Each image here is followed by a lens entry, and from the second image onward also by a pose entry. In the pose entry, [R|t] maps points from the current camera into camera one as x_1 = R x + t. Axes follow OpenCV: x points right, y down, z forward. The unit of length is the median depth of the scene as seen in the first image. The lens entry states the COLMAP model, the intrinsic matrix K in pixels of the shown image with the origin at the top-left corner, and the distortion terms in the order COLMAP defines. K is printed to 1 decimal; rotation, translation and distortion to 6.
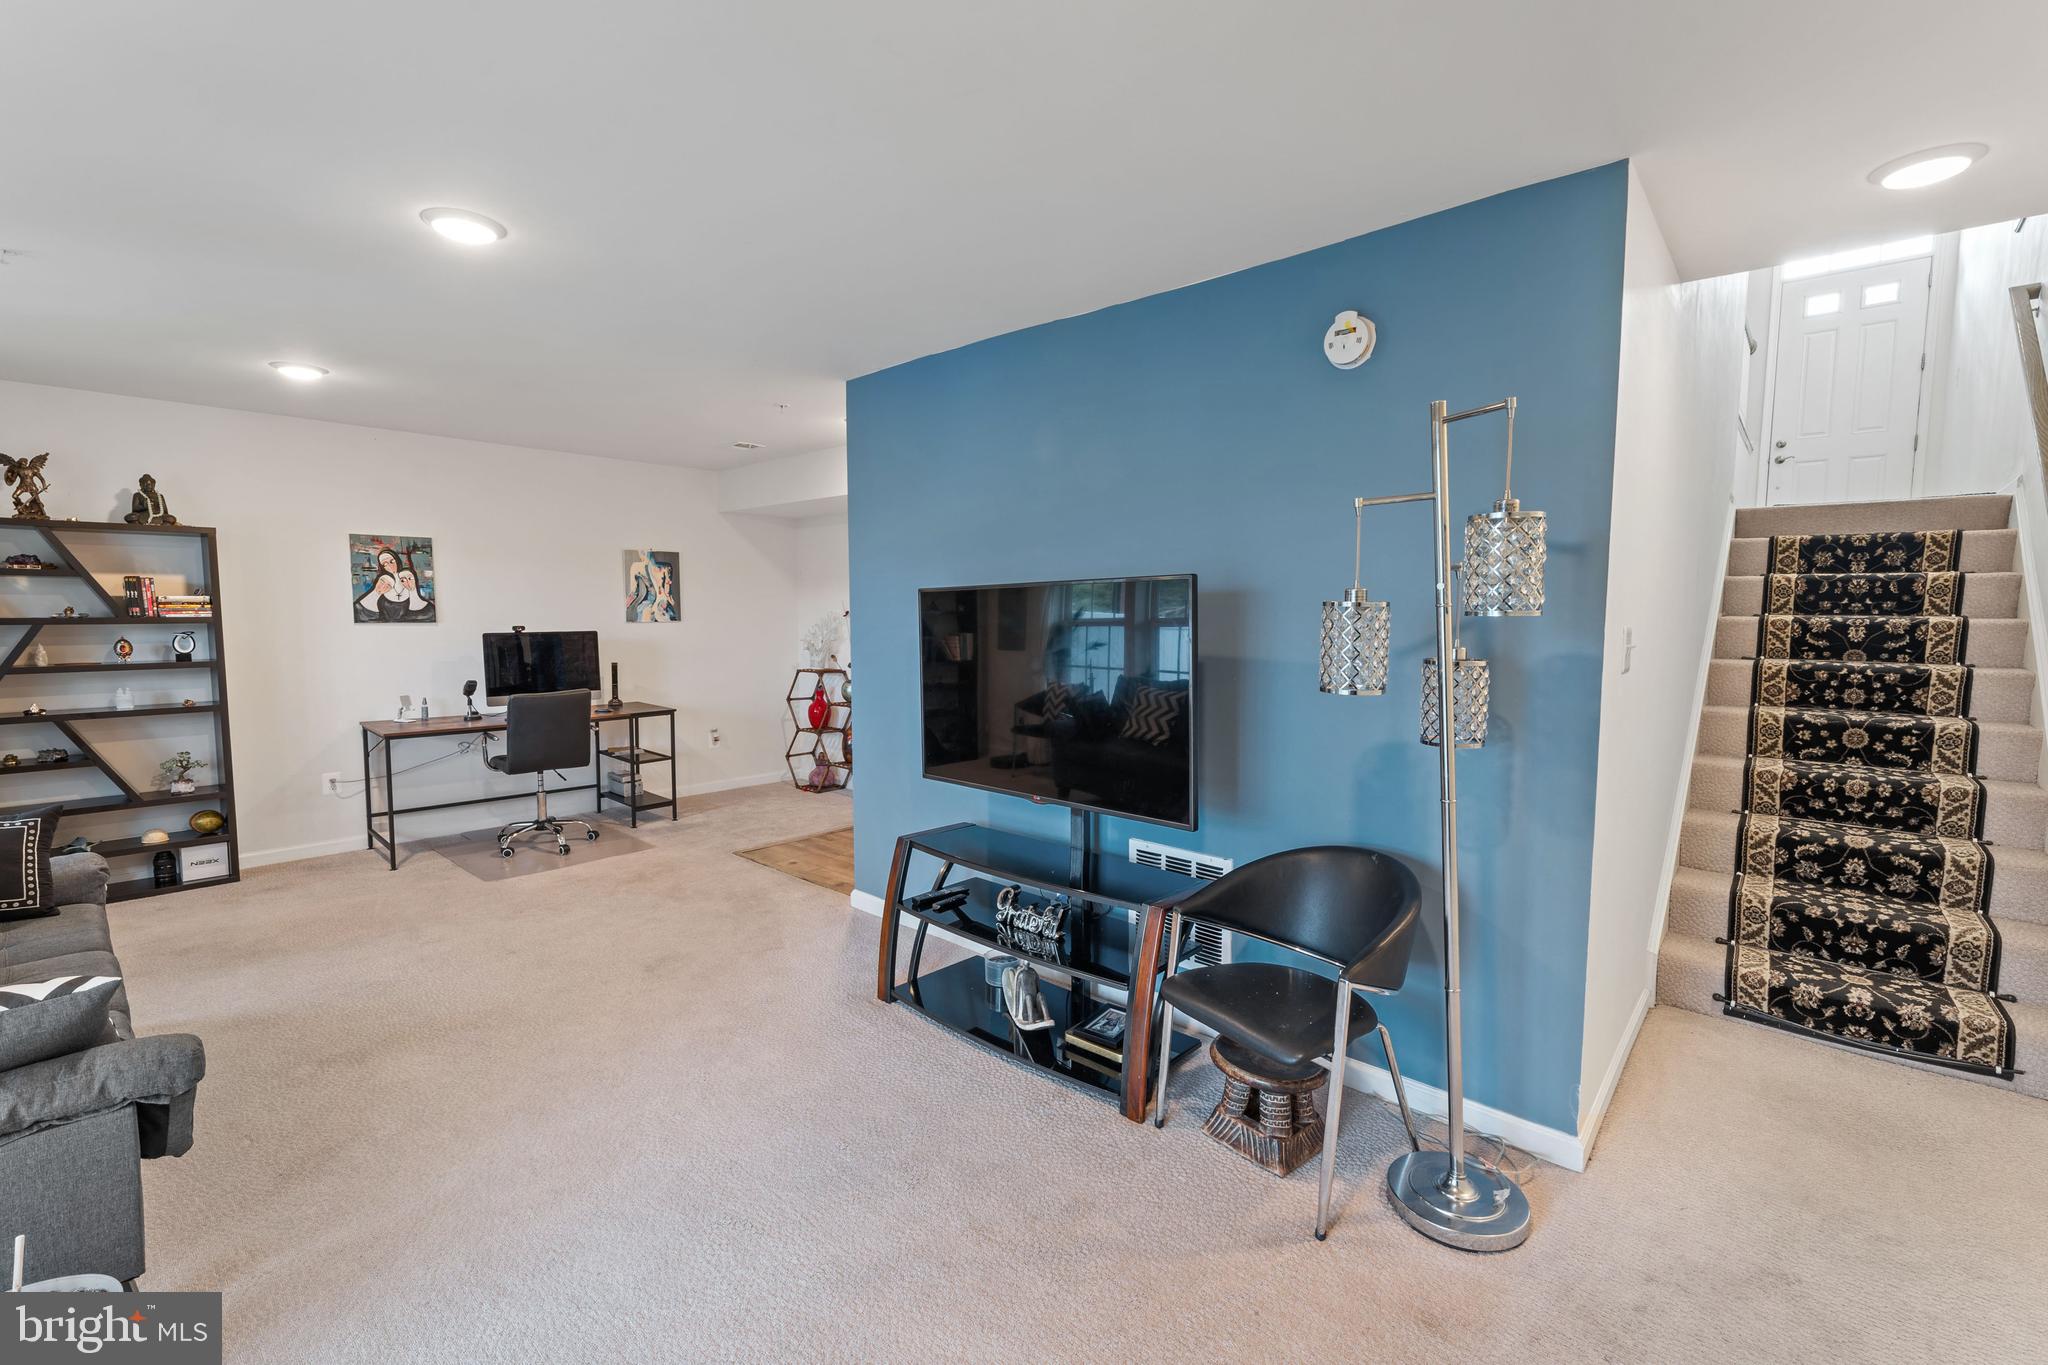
lens RADIAL K [[886.3, 0, 1047.7], [0, 886.3, 679.0], [0, 0, 1]] dist [-0.000473, -0.000119]
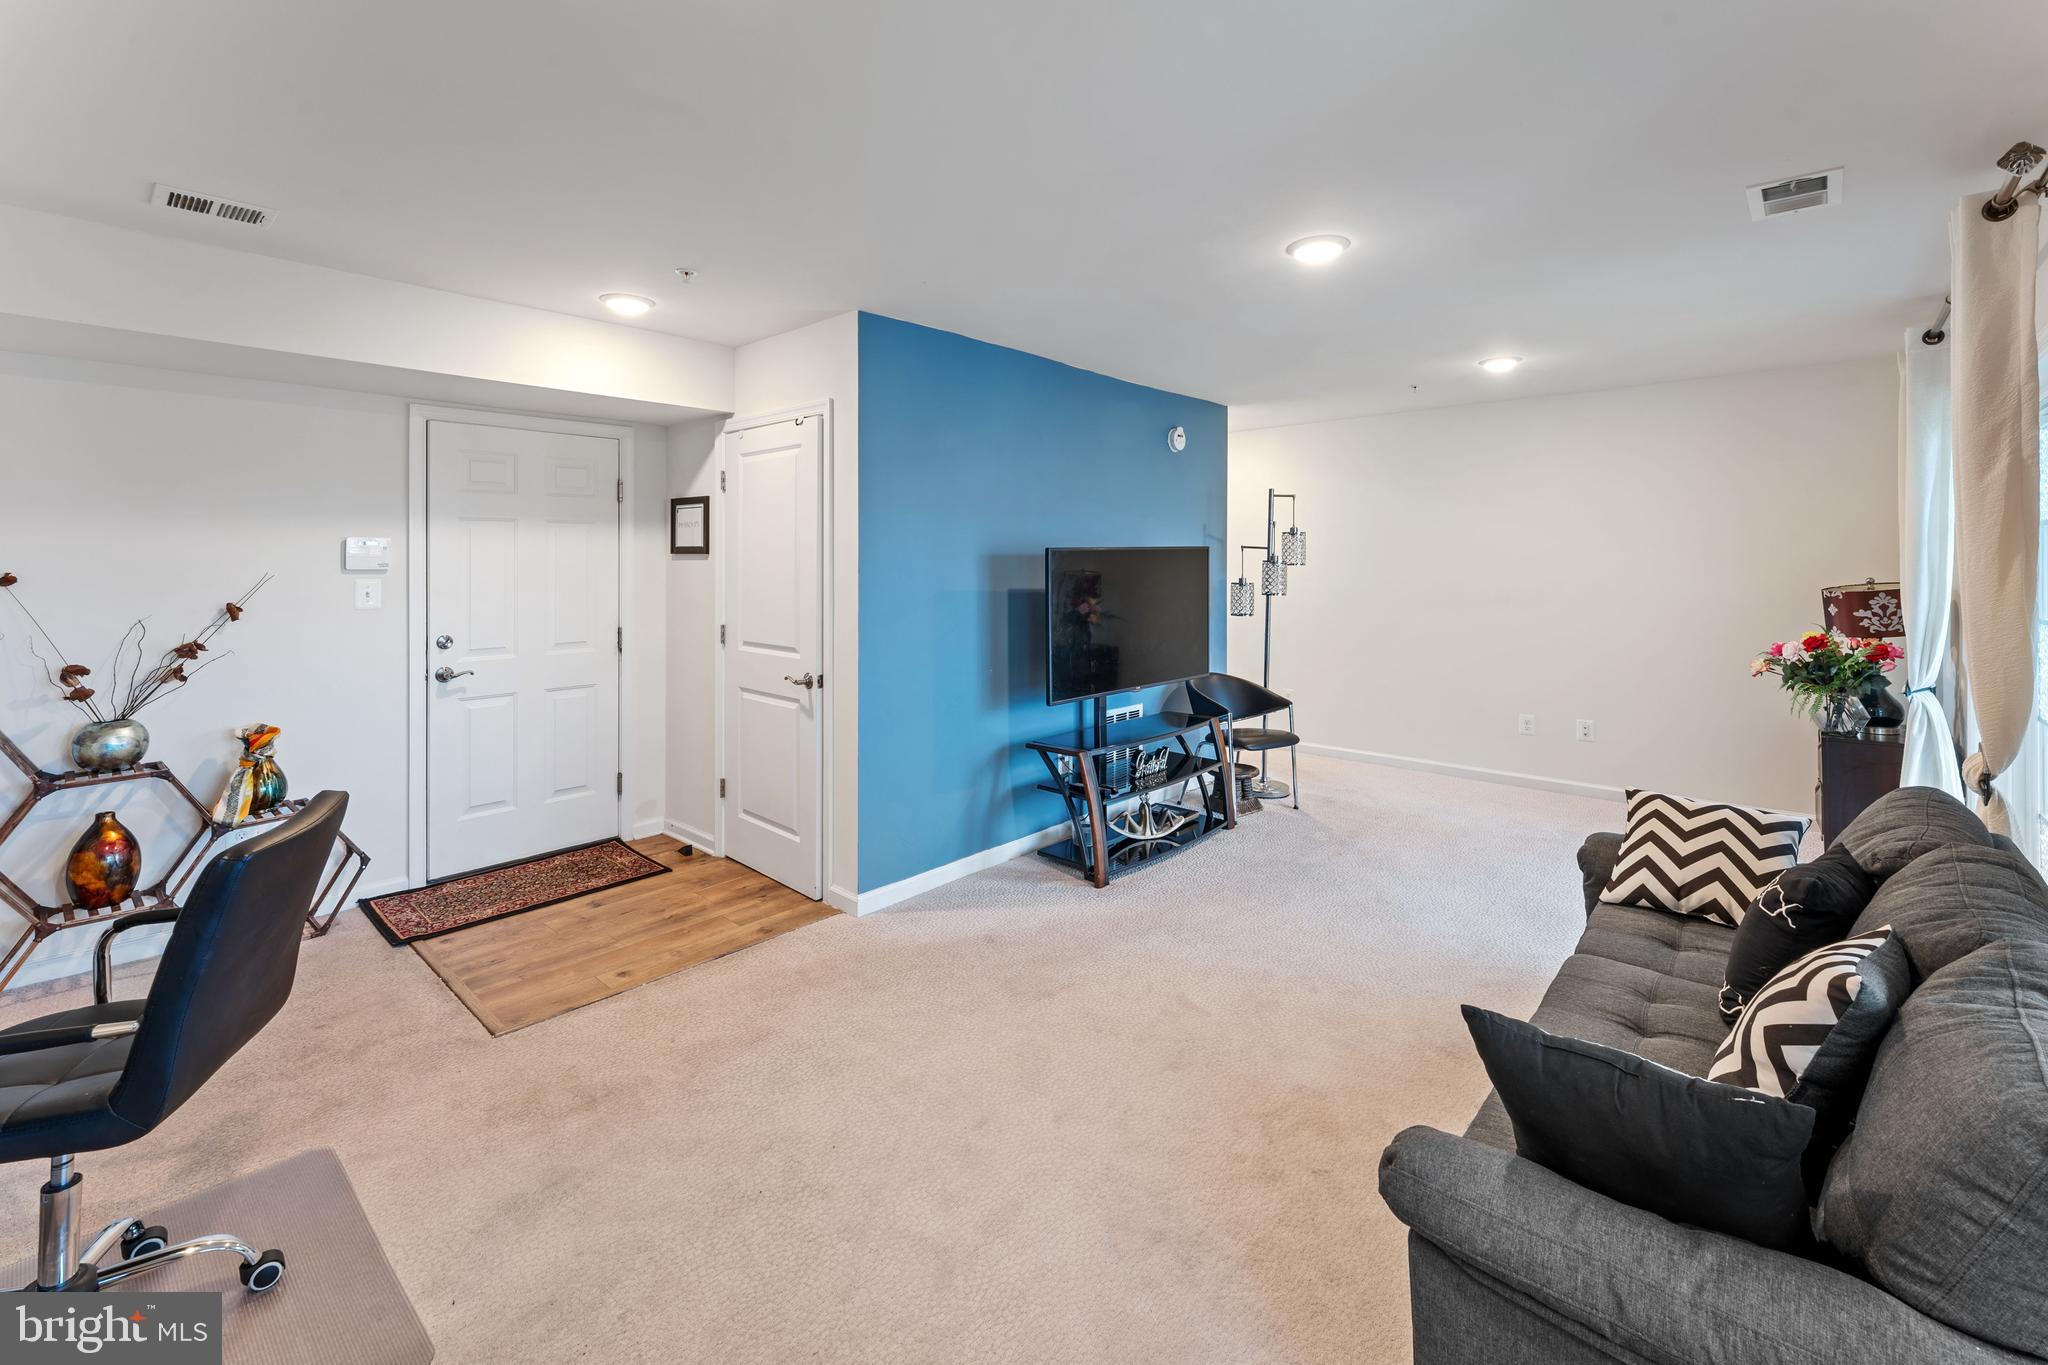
lens RADIAL K [[856.9, 0, 1020.9], [0, 856.9, 560.5], [0, 0, 1]] dist [0.003513, 0.000536]
pose [[0.021826, -0.000766, 0.999761, -1.388149], [0.082508, 0.996590, -0.001038, -0.092095], [-0.996351, 0.082511, 0.021815, 1.071045]]
